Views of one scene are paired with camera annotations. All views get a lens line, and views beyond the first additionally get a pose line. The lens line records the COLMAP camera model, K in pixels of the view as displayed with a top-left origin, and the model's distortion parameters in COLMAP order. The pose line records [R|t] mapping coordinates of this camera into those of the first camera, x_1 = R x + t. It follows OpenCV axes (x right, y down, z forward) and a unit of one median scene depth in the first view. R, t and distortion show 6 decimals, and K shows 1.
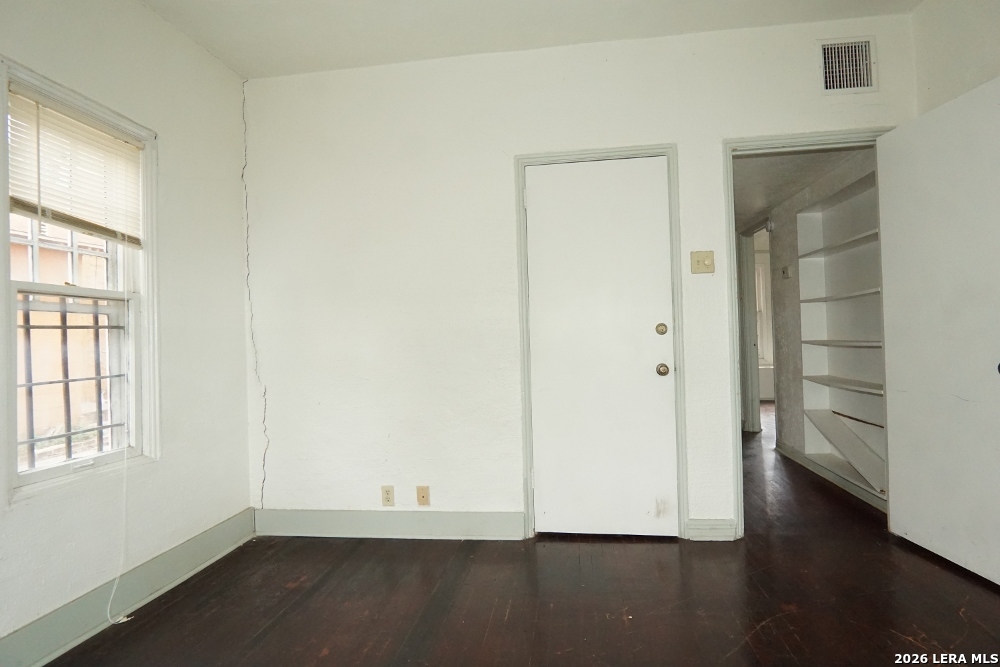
lens RADIAL K [[531.5, 0, 504.9], [0, 531.5, 328.0], [0, 0, 1]] dist [-0.031020, 0.007510]
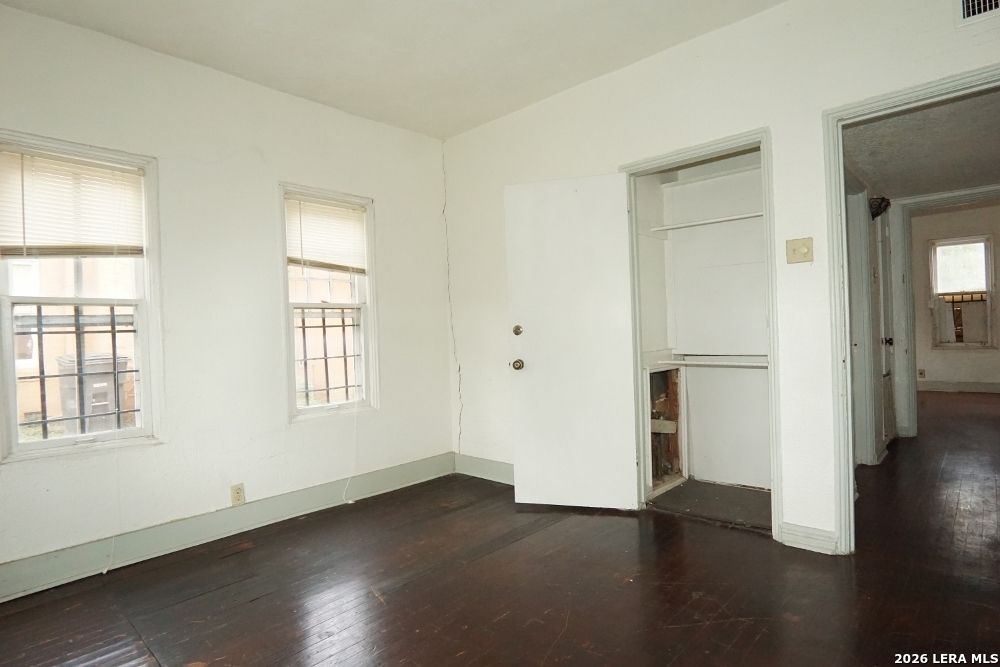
lens RADIAL K [[531.5, 0, 504.9], [0, 531.5, 328.0], [0, 0, 1]] dist [-0.031020, 0.007510]
pose [[0.814086, 0.000465, -0.580744, 0.499273], [0.020825, 0.999333, 0.029993, -0.028190], [0.580371, -0.036510, 0.813533, -0.052798]]
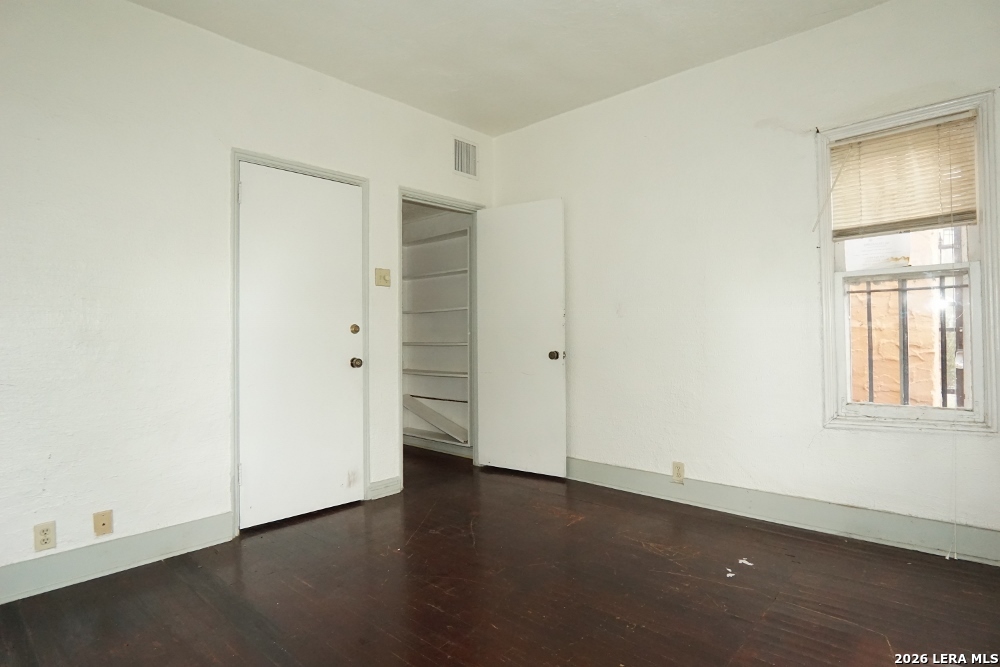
lens RADIAL K [[531.5, 0, 504.9], [0, 531.5, 328.0], [0, 0, 1]] dist [-0.031020, 0.007510]
pose [[0.574007, 0.034366, 0.818129, -0.507017], [-0.019815, 0.999409, -0.028078, 0.027351], [-0.818610, -0.000094, 0.574349, 0.030223]]
